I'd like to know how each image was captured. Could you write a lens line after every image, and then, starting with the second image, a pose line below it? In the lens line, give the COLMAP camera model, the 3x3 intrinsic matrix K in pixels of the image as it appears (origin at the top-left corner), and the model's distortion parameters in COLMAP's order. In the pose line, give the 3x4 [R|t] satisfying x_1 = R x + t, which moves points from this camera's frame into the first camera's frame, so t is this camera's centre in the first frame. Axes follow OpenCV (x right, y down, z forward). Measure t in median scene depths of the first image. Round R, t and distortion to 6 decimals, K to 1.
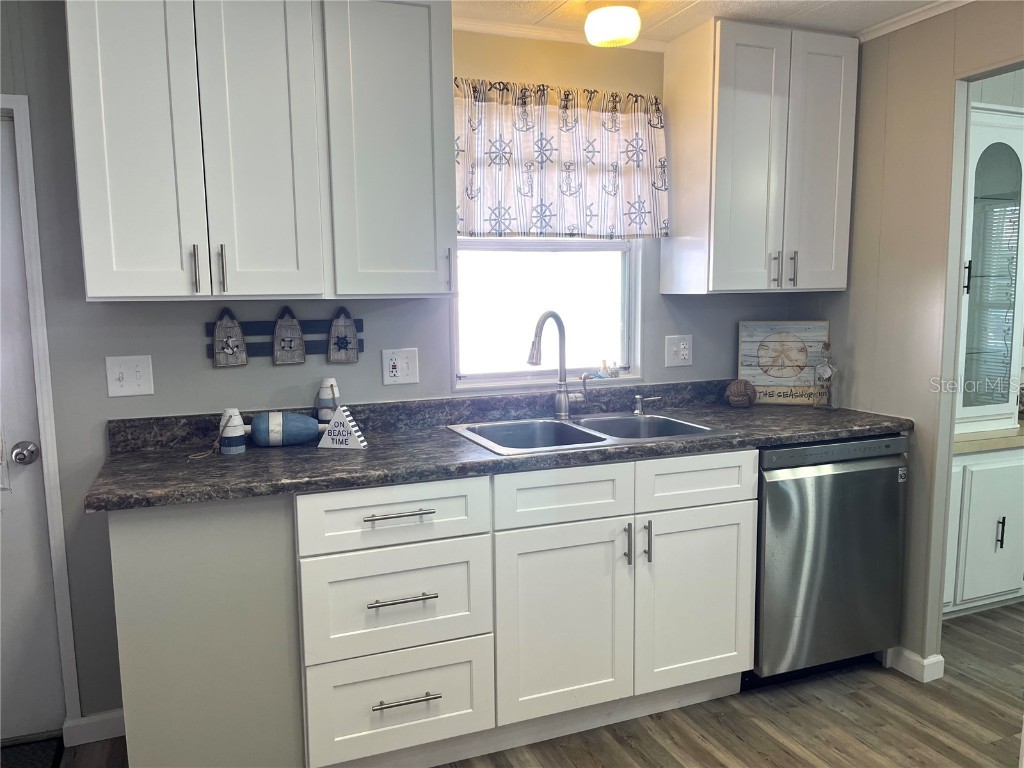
lens RADIAL K [[778.8, 0, 503.7], [0, 778.8, 389.1], [0, 0, 1]] dist [0.059113, -0.077235]
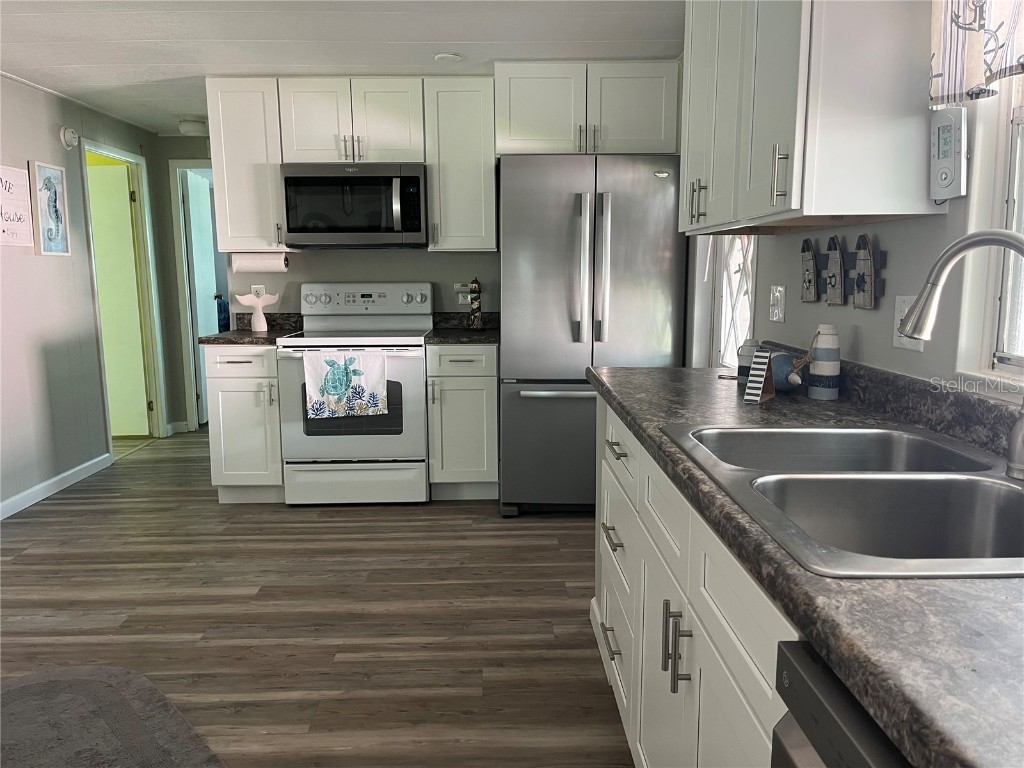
lens RADIAL K [[778.8, 0, 508.8], [0, 778.8, 384.4], [0, 0, 1]] dist [0.059113, -0.077235]
pose [[-0.348101, 0.144231, -0.926295, 0.587978], [-0.114439, 0.974166, 0.194691, -0.066869], [0.930446, 0.173777, -0.322603, 0.870552]]
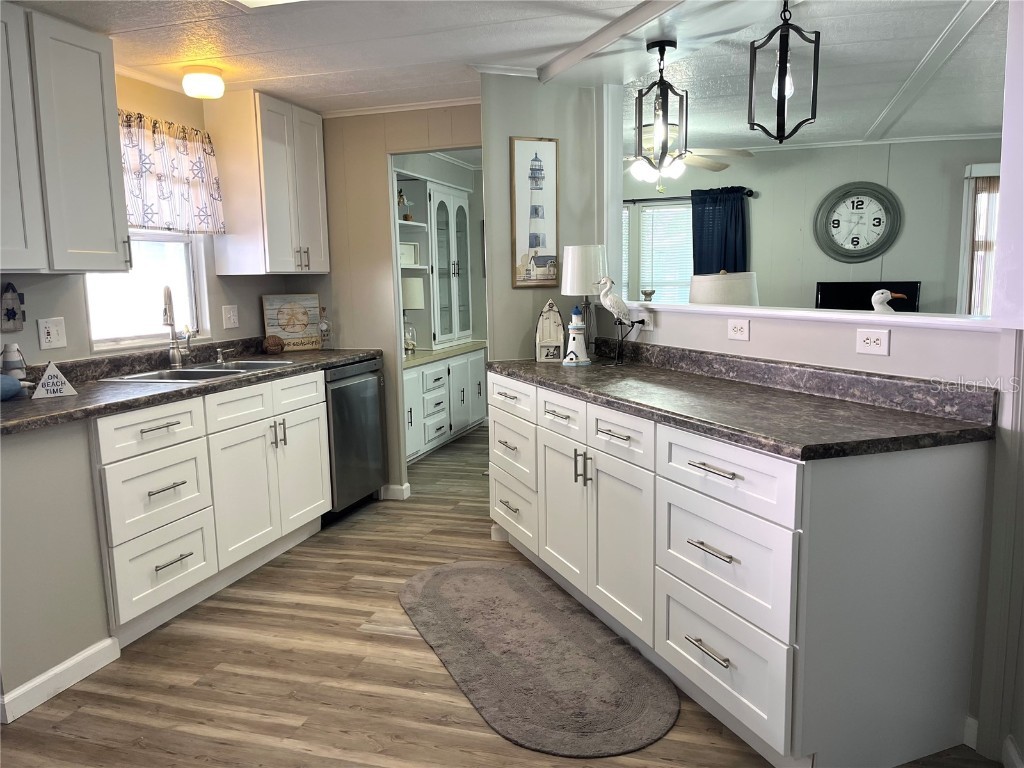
lens RADIAL K [[778.8, 0, 510.0], [0, 778.8, 385.3], [0, 0, 1]] dist [0.059113, -0.077235]
pose [[0.627856, -0.105989, 0.771079, -0.615631], [0.110803, 0.992766, 0.046239, 0.069416], [-0.770402, 0.056407, 0.635058, -0.283957]]
